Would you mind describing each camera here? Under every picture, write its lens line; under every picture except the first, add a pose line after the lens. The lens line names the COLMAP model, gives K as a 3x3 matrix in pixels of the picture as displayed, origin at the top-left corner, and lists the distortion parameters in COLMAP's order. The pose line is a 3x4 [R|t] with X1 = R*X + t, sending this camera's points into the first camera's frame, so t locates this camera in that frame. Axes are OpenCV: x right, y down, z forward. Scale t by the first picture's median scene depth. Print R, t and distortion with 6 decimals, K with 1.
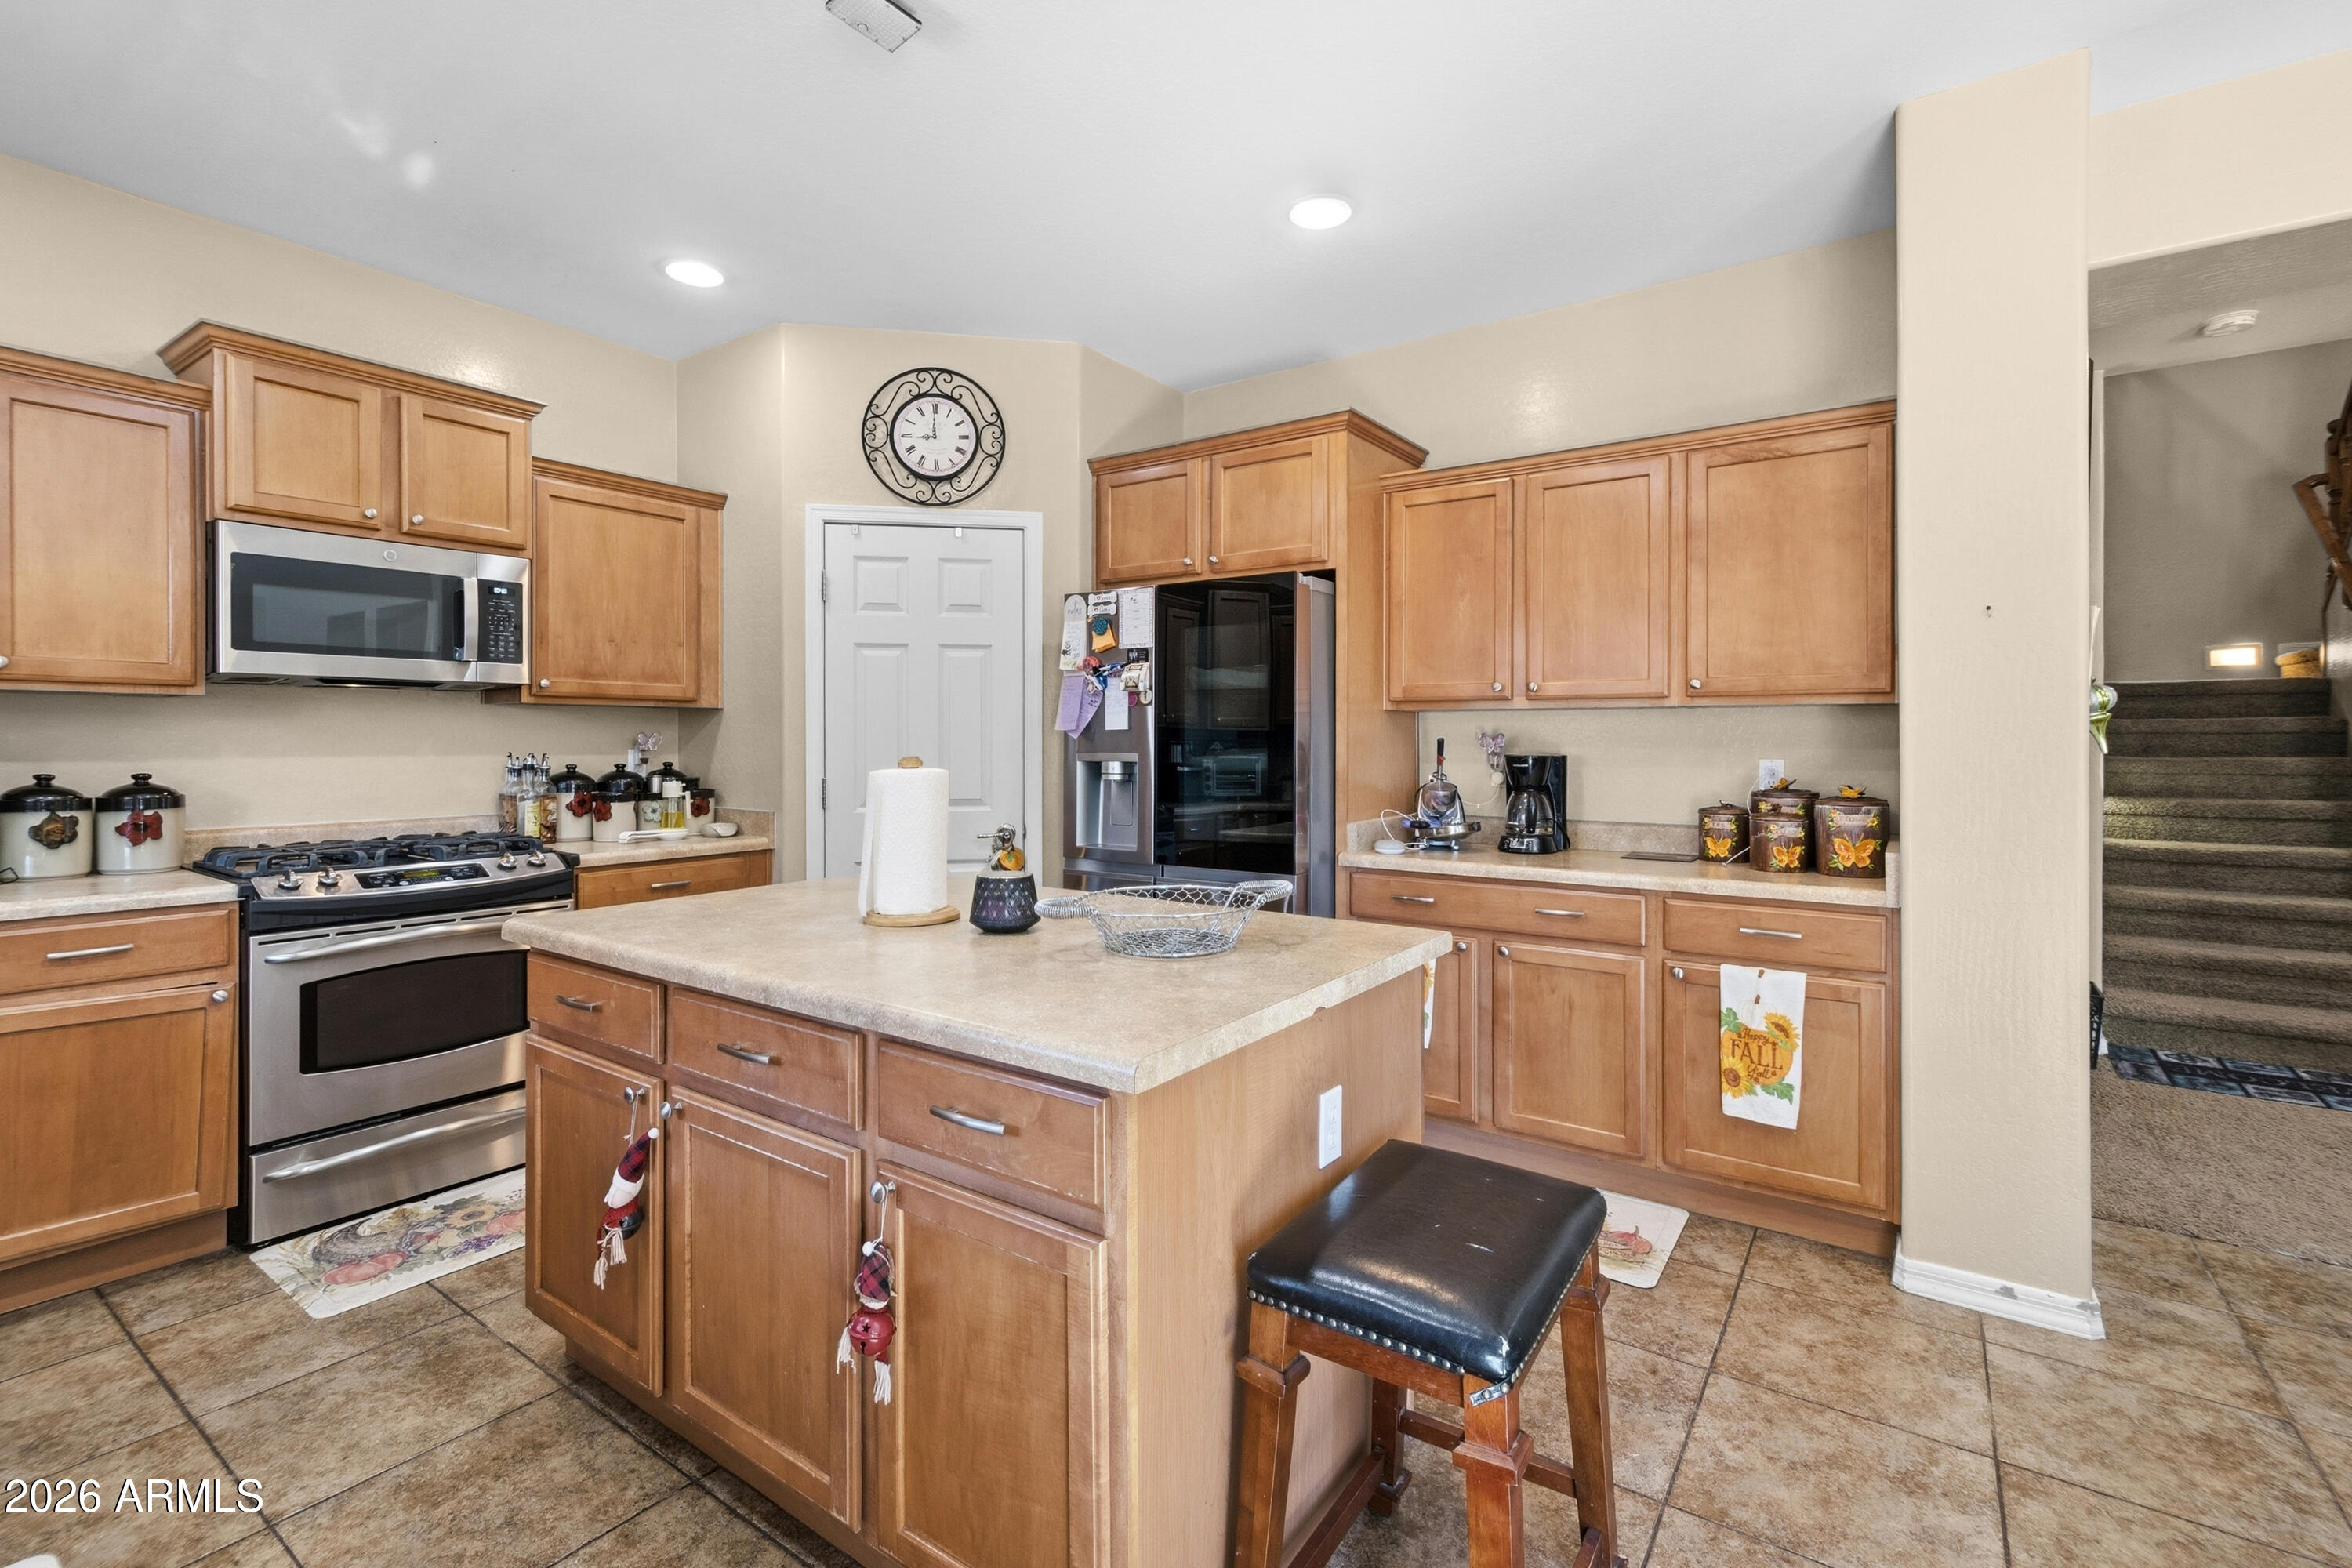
lens RADIAL K [[1049.6, 0, 1163.4], [0, 1049.6, 739.1], [0, 0, 1]] dist [0.012094, 0.000269]
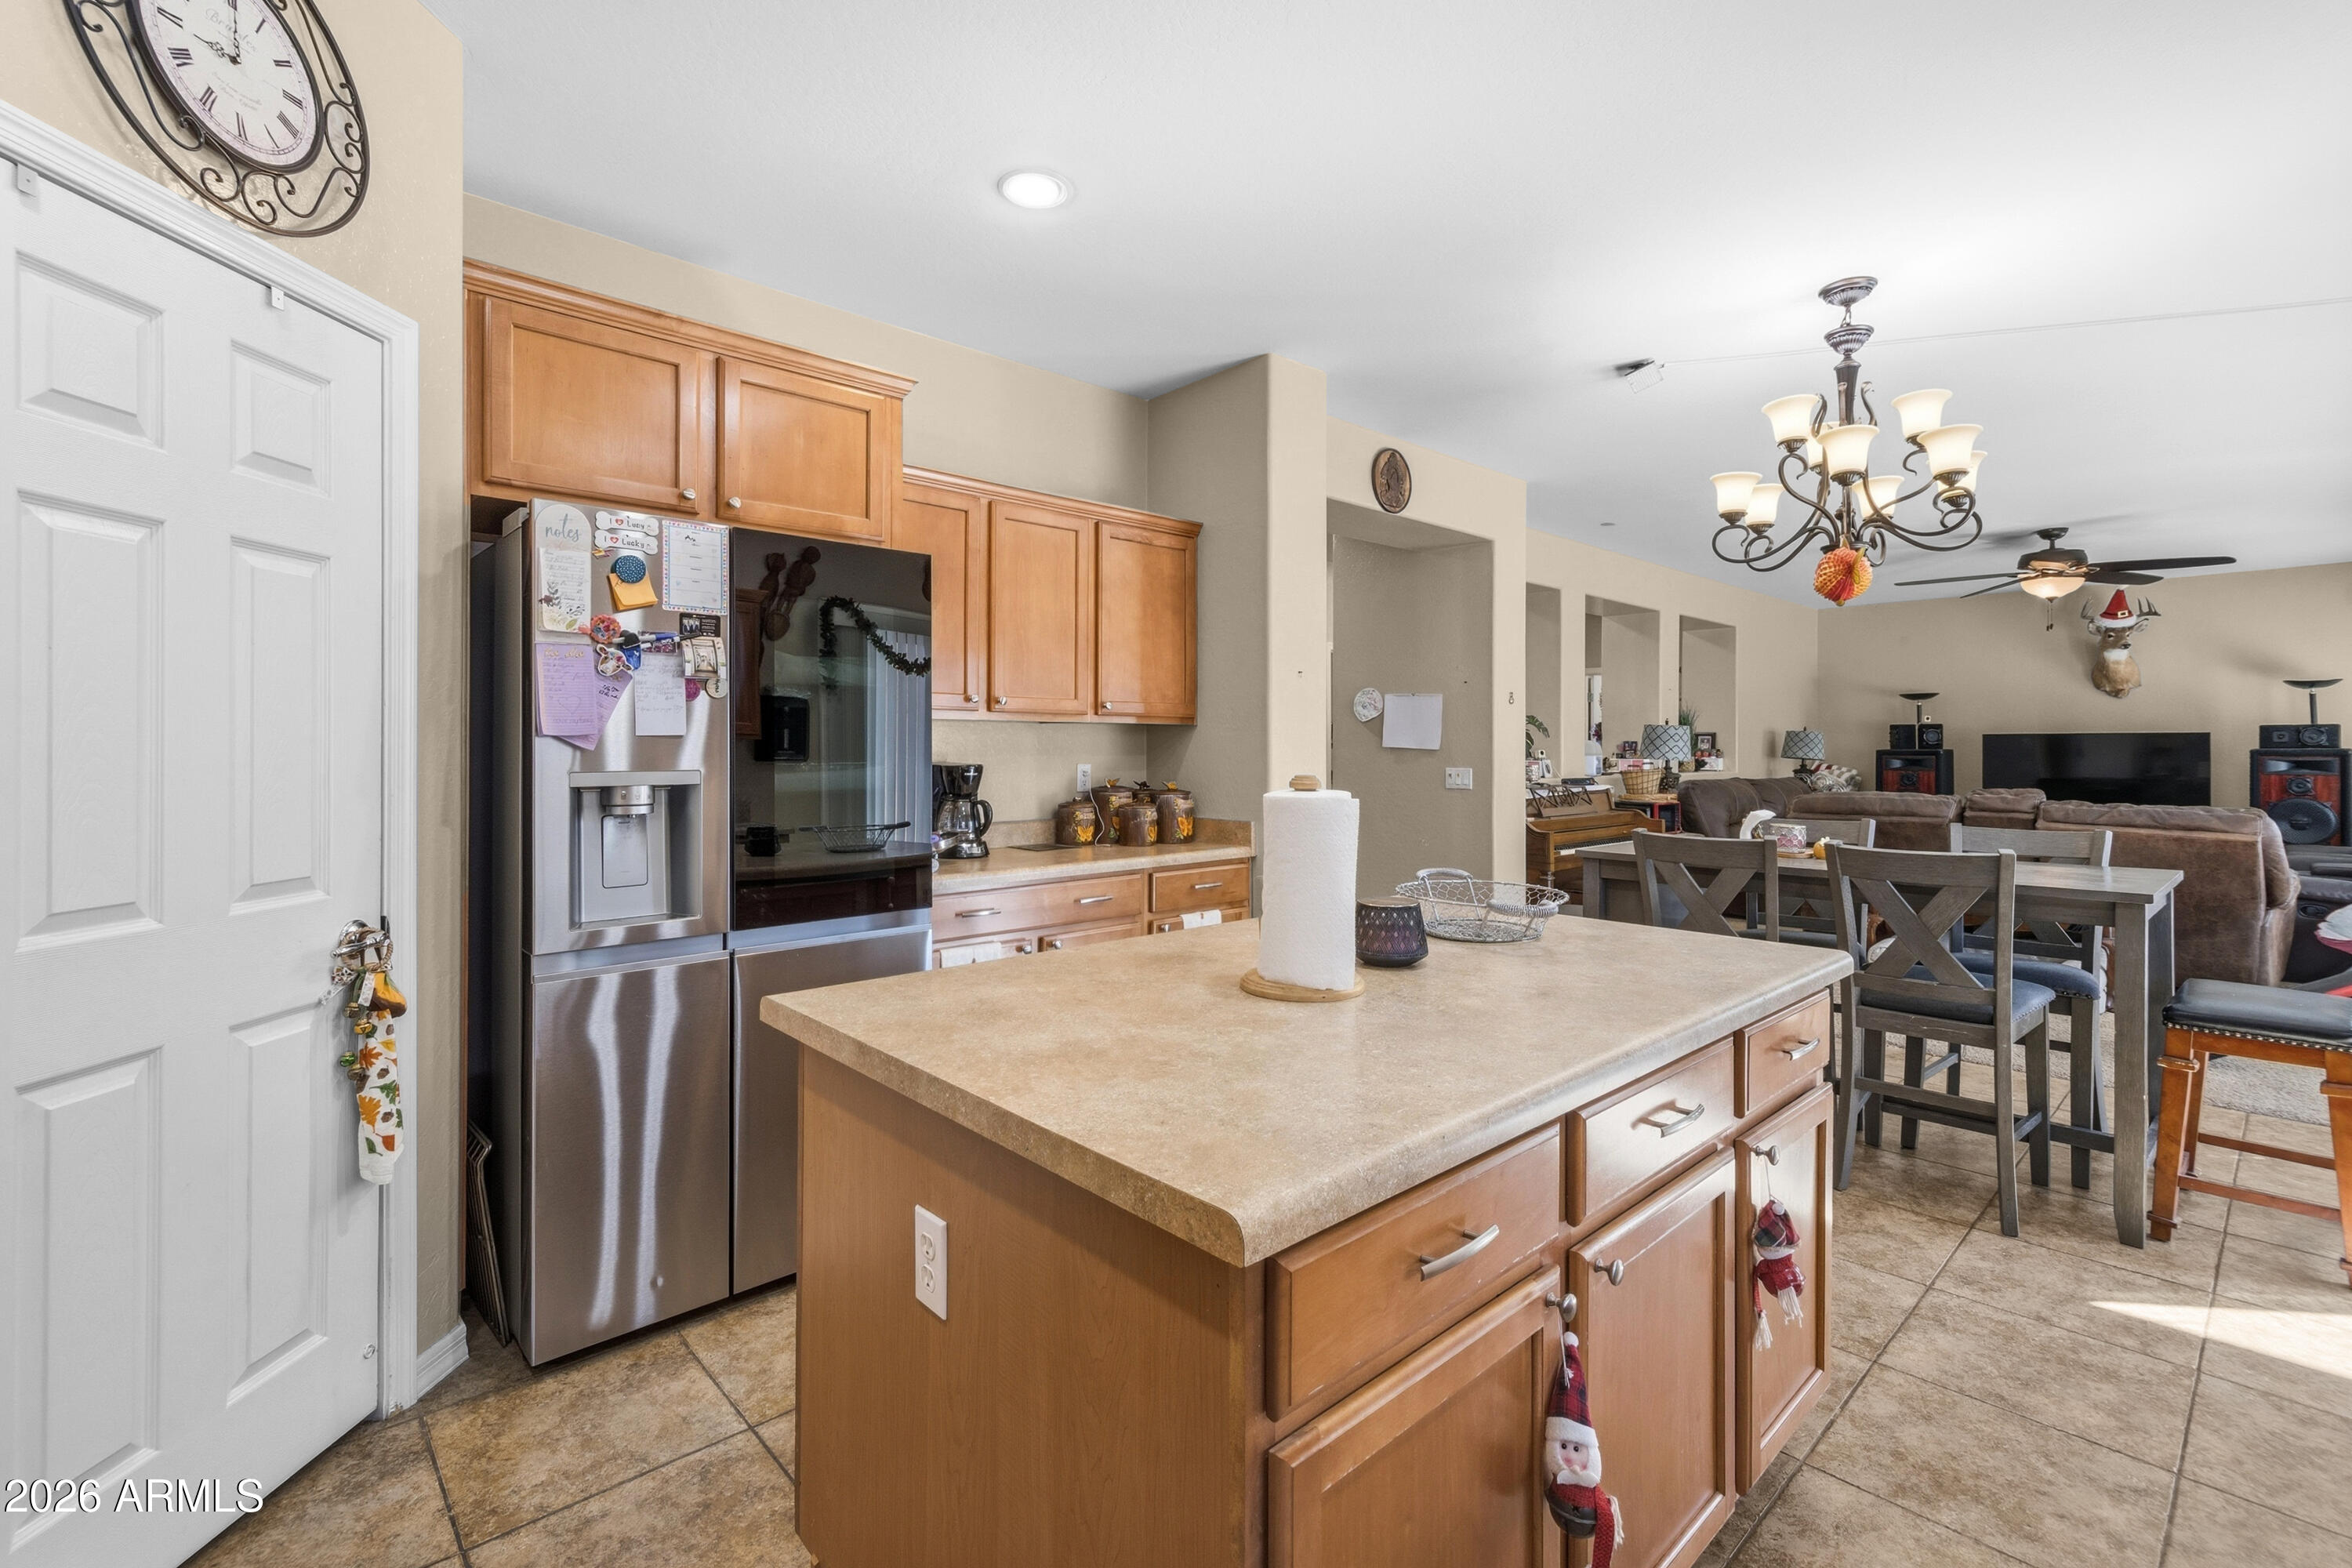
lens RADIAL K [[1049.6, 0, 1163.4], [0, 1049.6, 739.1], [0, 0, 1]] dist [0.012094, 0.000269]
pose [[0.207433, 0.005235, 0.978235, -0.590777], [-0.004871, 0.999979, -0.004318, -0.005279], [-0.978237, -0.003869, 0.207454, 0.548557]]
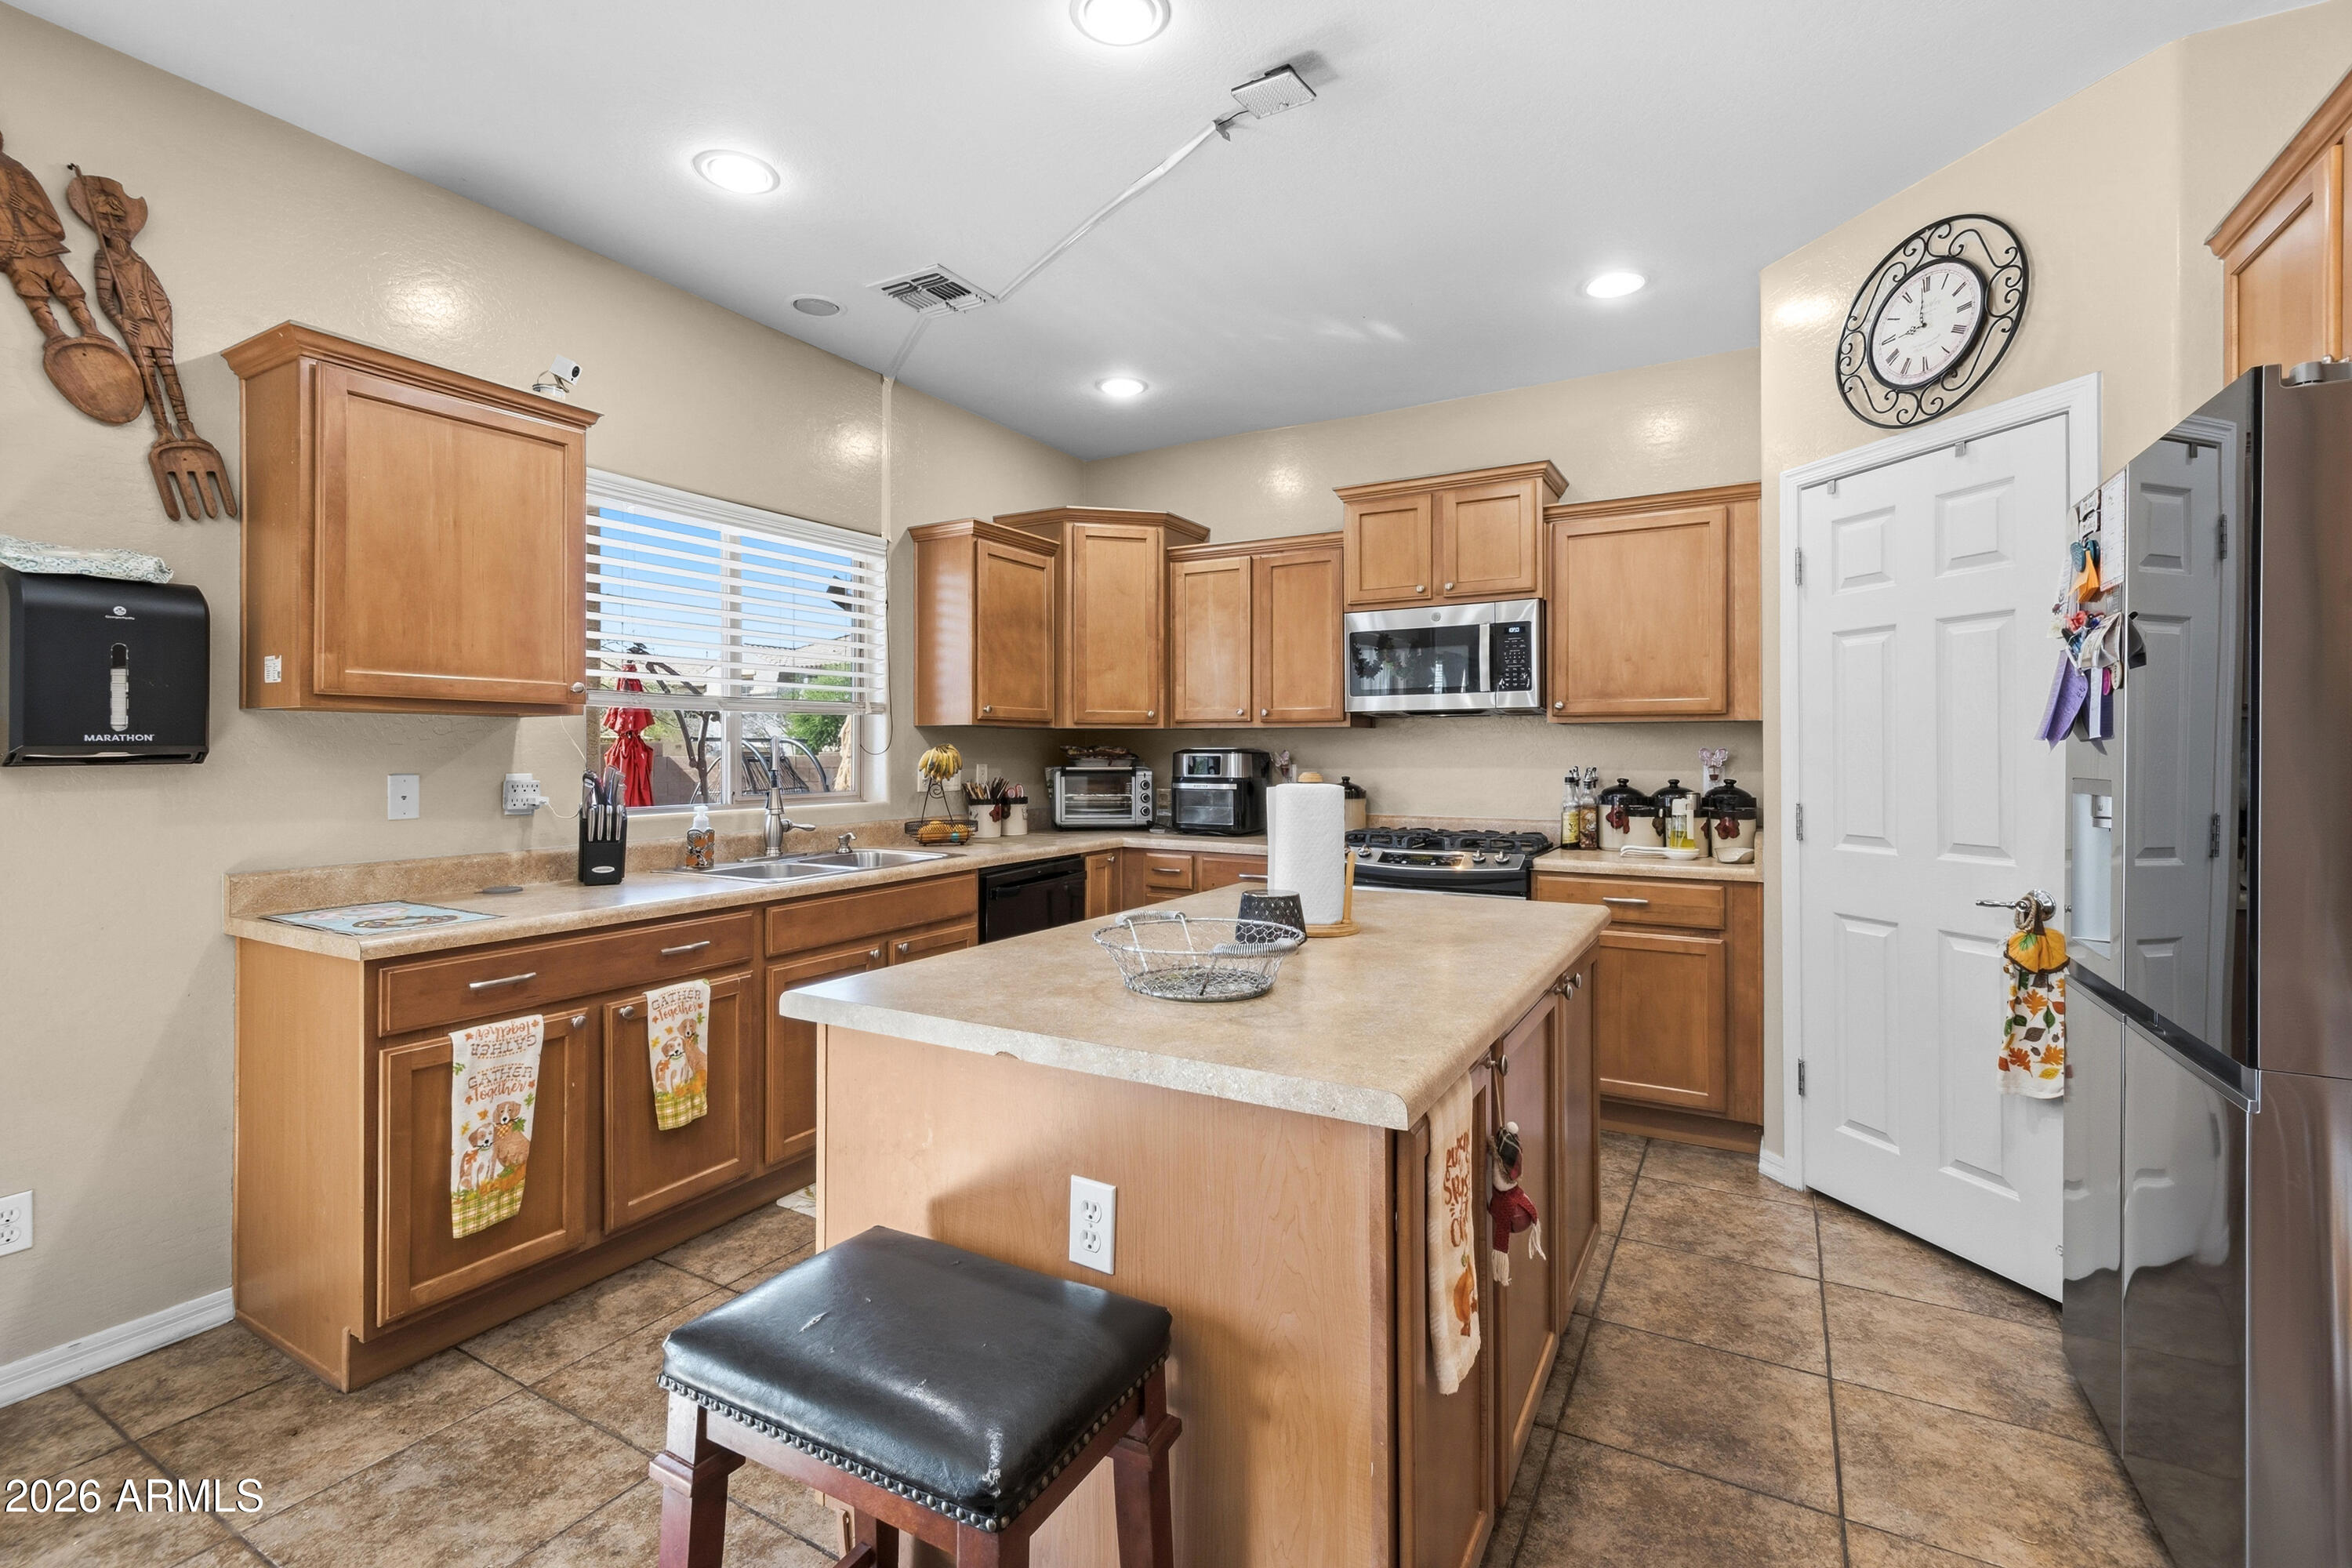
lens RADIAL K [[1049.6, 0, 1163.4], [0, 1049.6, 739.1], [0, 0, 1]] dist [0.012094, 0.000269]
pose [[0.089123, -0.014170, -0.995920, 0.454512], [0.002544, 0.999899, -0.013999, -0.002374], [0.996017, -0.001286, 0.089150, 0.446007]]
